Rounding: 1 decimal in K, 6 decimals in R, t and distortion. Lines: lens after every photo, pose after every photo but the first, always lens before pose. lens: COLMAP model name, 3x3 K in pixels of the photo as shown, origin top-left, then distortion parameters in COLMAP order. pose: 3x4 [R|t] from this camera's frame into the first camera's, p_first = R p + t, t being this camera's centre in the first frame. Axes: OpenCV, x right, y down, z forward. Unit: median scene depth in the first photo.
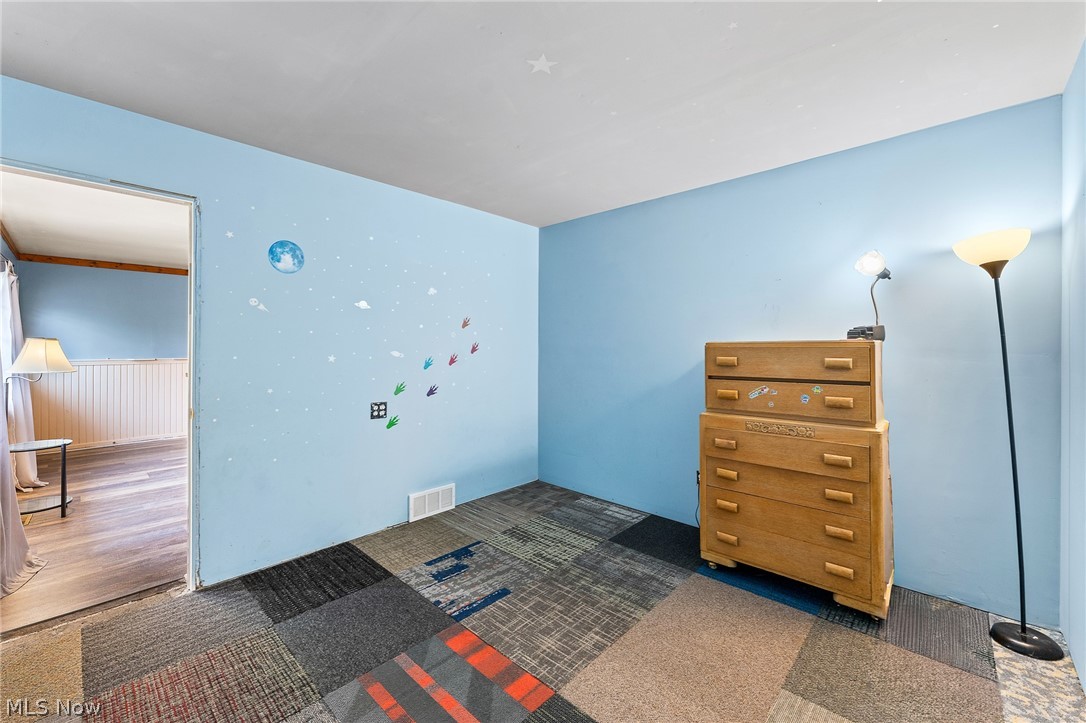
lens RADIAL K [[436.8, 0, 543.8], [0, 436.8, 358.8], [0, 0, 1]] dist [-0.000225, 0.000320]
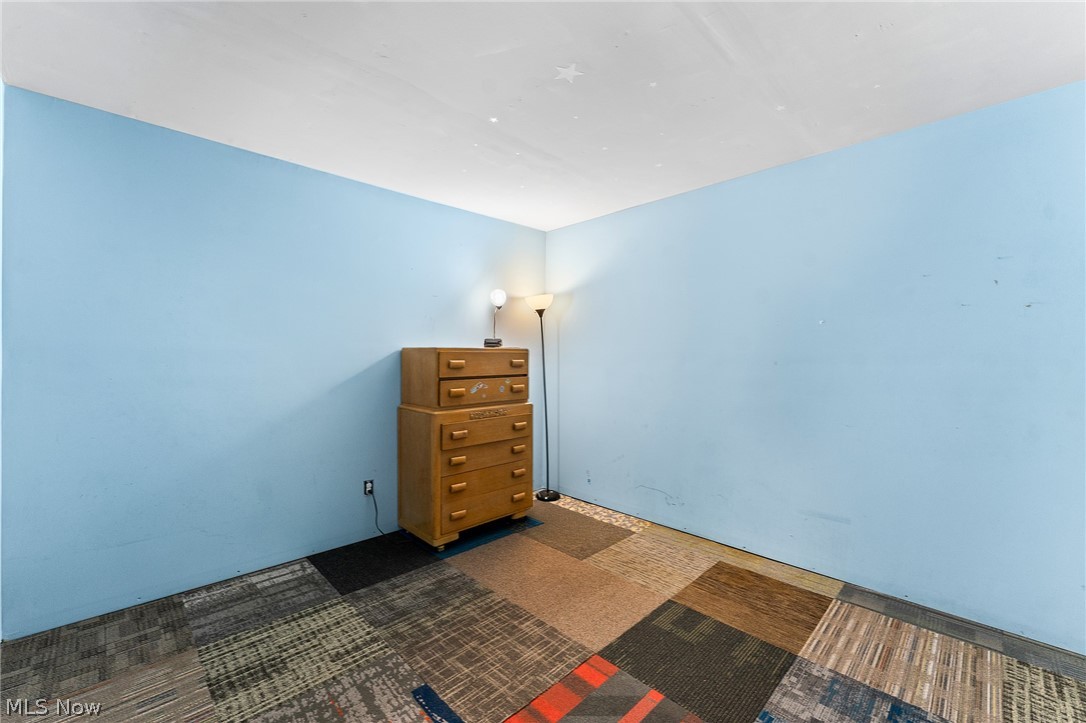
lens RADIAL K [[436.8, 0, 543.8], [0, 436.8, 358.8], [0, 0, 1]] dist [-0.000225, 0.000320]
pose [[0.057311, -0.012954, 0.998272, -0.732318], [0.020723, 0.999716, 0.011783, -0.018179], [-0.998141, 0.020012, 0.057564, 0.691855]]
